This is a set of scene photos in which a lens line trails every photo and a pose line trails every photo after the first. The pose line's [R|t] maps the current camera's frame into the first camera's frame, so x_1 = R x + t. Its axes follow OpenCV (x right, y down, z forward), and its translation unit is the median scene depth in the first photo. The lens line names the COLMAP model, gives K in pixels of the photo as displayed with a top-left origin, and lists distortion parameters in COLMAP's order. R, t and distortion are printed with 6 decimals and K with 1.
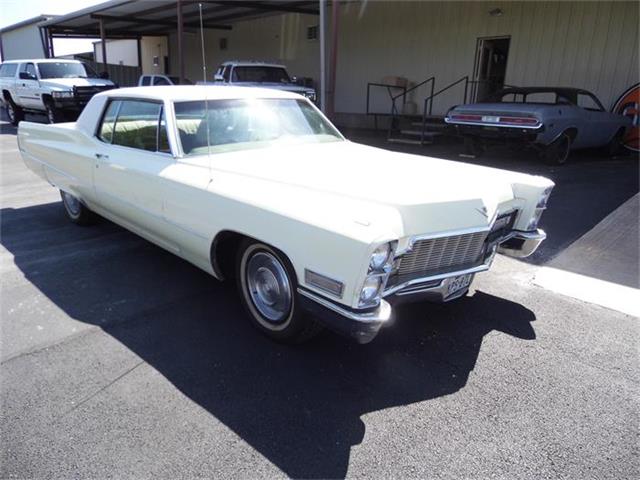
lens RADIAL K [[470.2, 0, 321.7], [0, 470.2, 239.1], [0, 0, 1]] dist [0.003379, 0.006759]
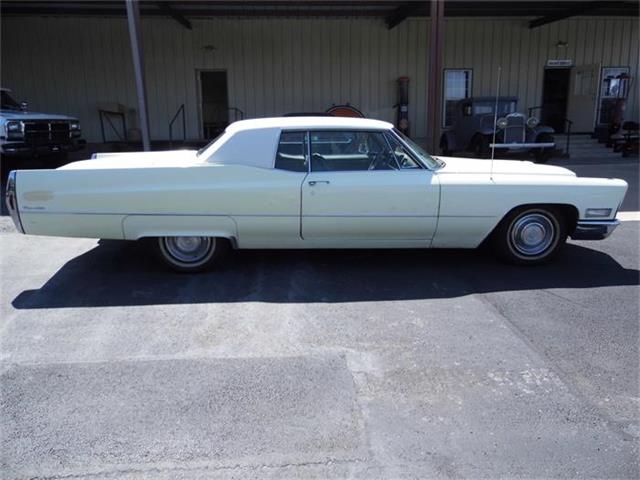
lens RADIAL K [[470.2, 0, 322.3], [0, 470.2, 240.8], [0, 0, 1]] dist [0.003379, 0.006759]
pose [[0.667096, -0.208380, 0.715235, -0.469549], [0.238690, 0.969255, 0.059763, -0.040883], [-0.705699, 0.130851, 0.696324, 0.094351]]
